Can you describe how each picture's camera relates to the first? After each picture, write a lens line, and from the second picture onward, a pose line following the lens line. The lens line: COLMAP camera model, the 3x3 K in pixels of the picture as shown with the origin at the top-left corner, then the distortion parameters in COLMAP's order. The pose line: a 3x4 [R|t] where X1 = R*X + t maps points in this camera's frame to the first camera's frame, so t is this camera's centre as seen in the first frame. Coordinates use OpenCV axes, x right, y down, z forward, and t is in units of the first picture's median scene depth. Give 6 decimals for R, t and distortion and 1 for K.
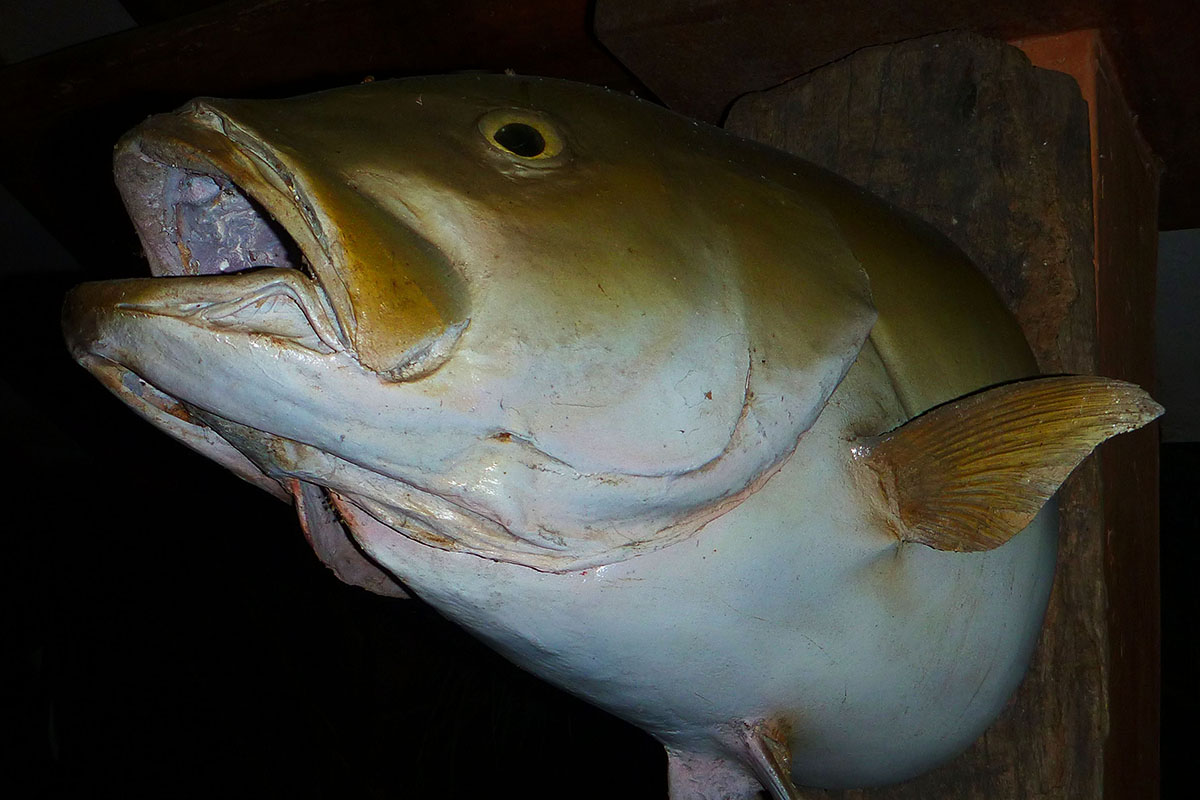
lens RADIAL K [[1050.8, 0, 600.0], [0, 1050.8, 400.0], [0, 0, 1]] dist [-0.010620, -0.007869]
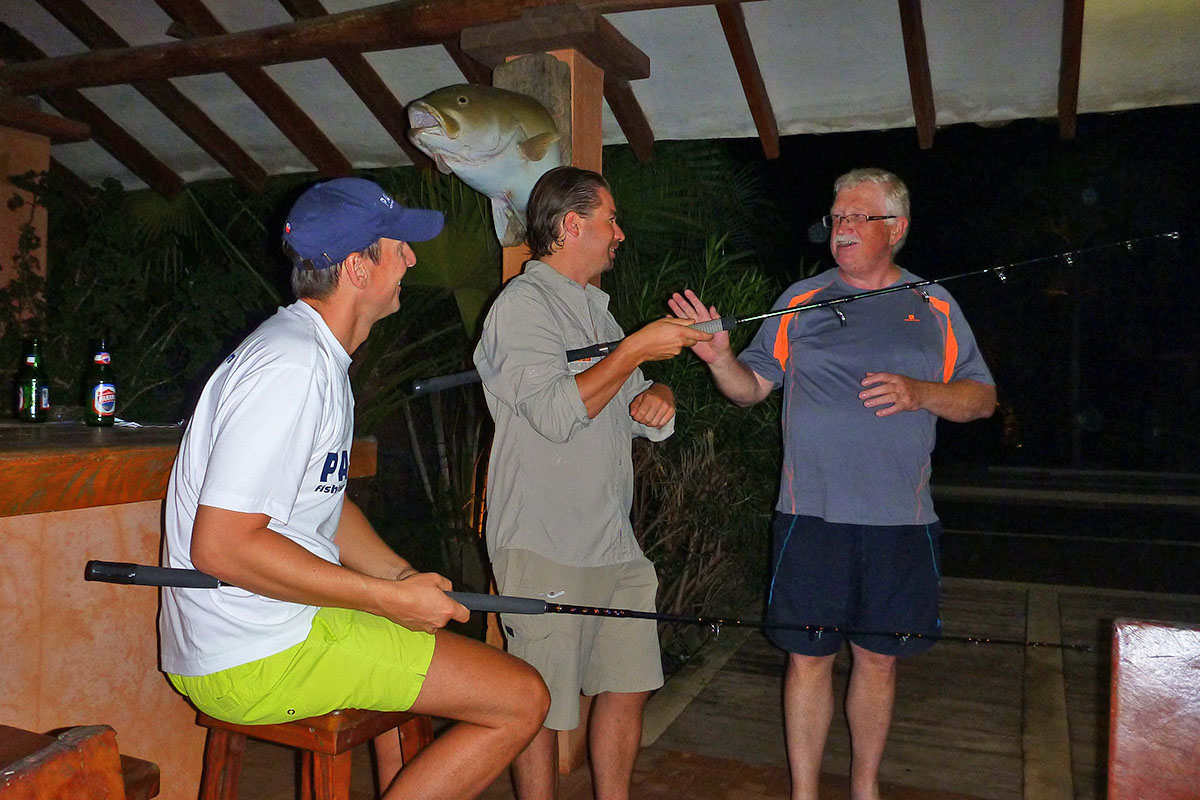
lens RADIAL K [[1050.8, 0, 600.0], [0, 1050.8, 400.0], [0, 0, 1]] dist [-0.010620, -0.007869]
pose [[0.978857, -0.100167, 0.178342, -0.594441], [0.051536, 0.964535, 0.258873, -0.093426], [-0.197948, -0.244209, 0.949304, -5.877543]]
